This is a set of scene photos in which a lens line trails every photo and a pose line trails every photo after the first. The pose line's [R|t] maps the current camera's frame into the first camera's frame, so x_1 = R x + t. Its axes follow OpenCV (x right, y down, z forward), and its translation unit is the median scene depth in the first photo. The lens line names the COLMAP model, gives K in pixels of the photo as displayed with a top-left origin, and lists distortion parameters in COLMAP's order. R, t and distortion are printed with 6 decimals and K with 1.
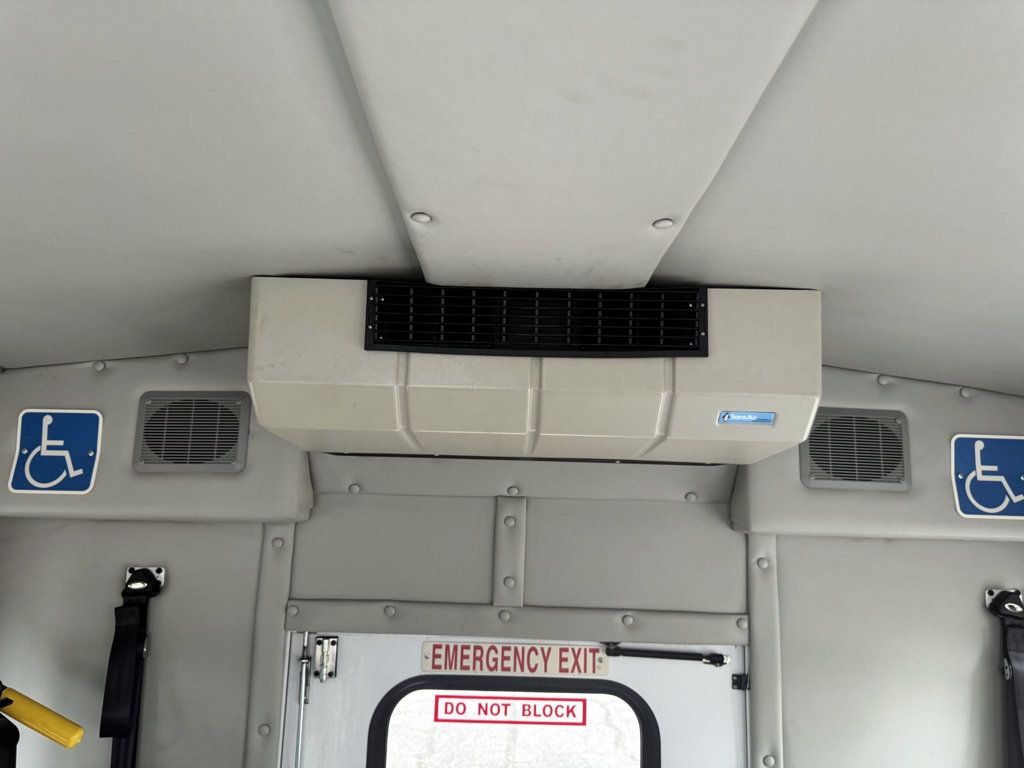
lens RADIAL K [[746.0, 0, 515.3], [0, 746.0, 385.3], [0, 0, 1]] dist [0.007262, -0.010837]
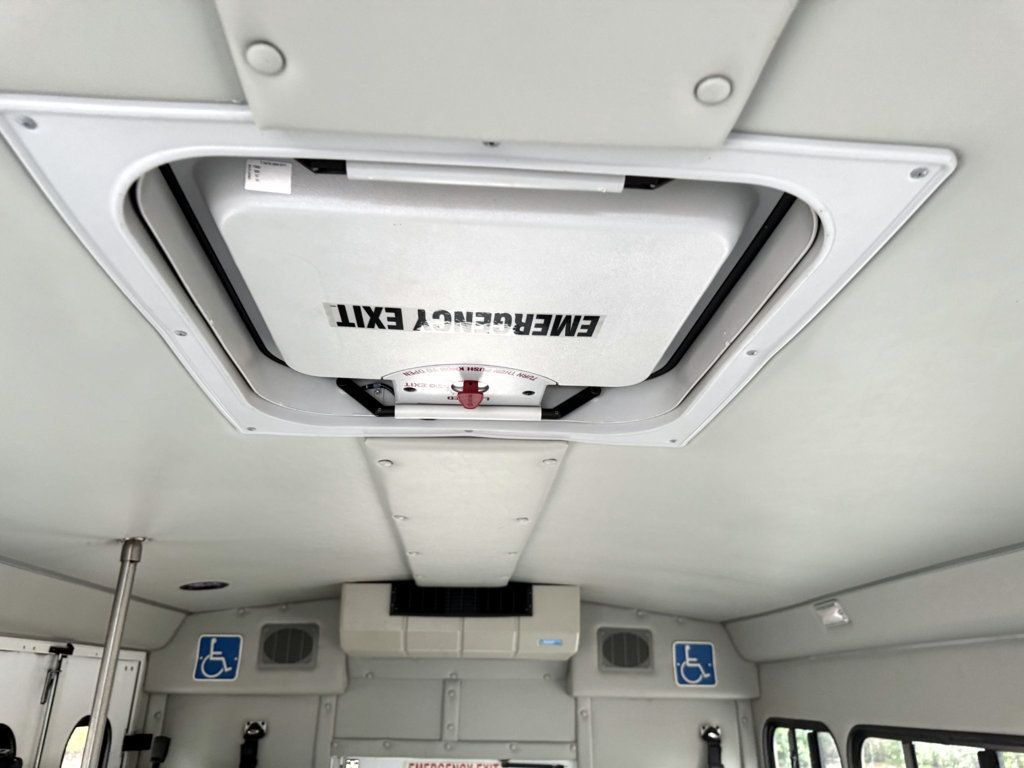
lens RADIAL K [[746.0, 0, 503.7], [0, 746.0, 382.4], [0, 0, 1]] dist [0.007262, -0.010837]
pose [[0.998697, 0.004267, 0.050855, 0.026736], [0.007064, 0.975346, -0.220568, -0.170467], [-0.050543, 0.220640, 0.974045, -1.053006]]
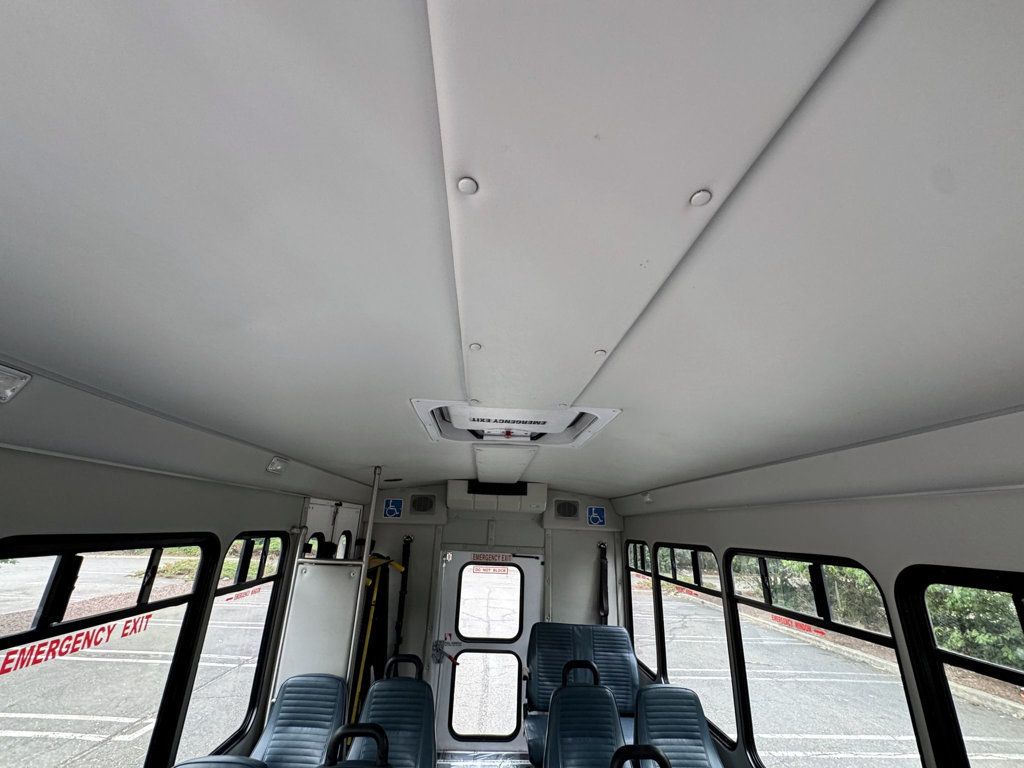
lens RADIAL K [[412.0, 0, 513.0], [0, 412.0, 381.4], [0, 0, 1]] dist [-0.010430, -0.000020]
pose [[0.998678, 0.025271, 0.044765, -0.011273], [-0.017453, 0.985780, -0.167131, -0.260318], [-0.048352, 0.166128, 0.984918, -1.591459]]
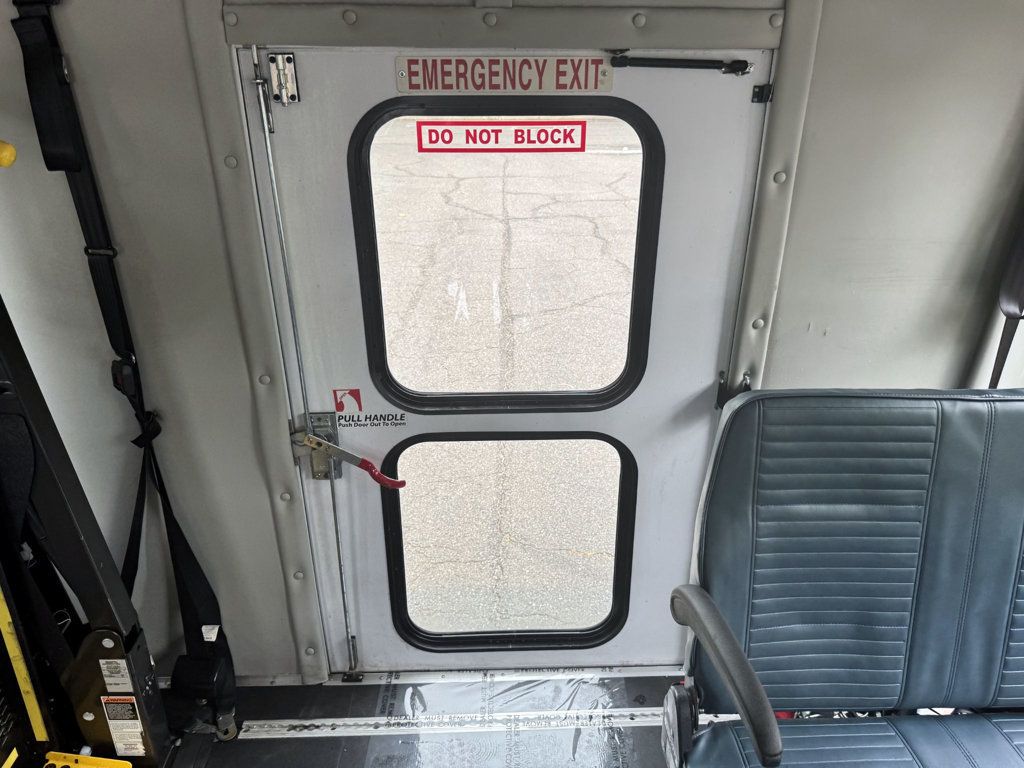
lens RADIAL K [[746.0, 0, 520.0], [0, 746.0, 395.1], [0, 0, 1]] dist [0.007262, -0.010837]
pose [[0.999401, -0.033887, 0.007077, -0.001476], [0.023179, 0.806864, 0.590283, 0.158937], [-0.025713, -0.589765, 0.807166, 0.089040]]
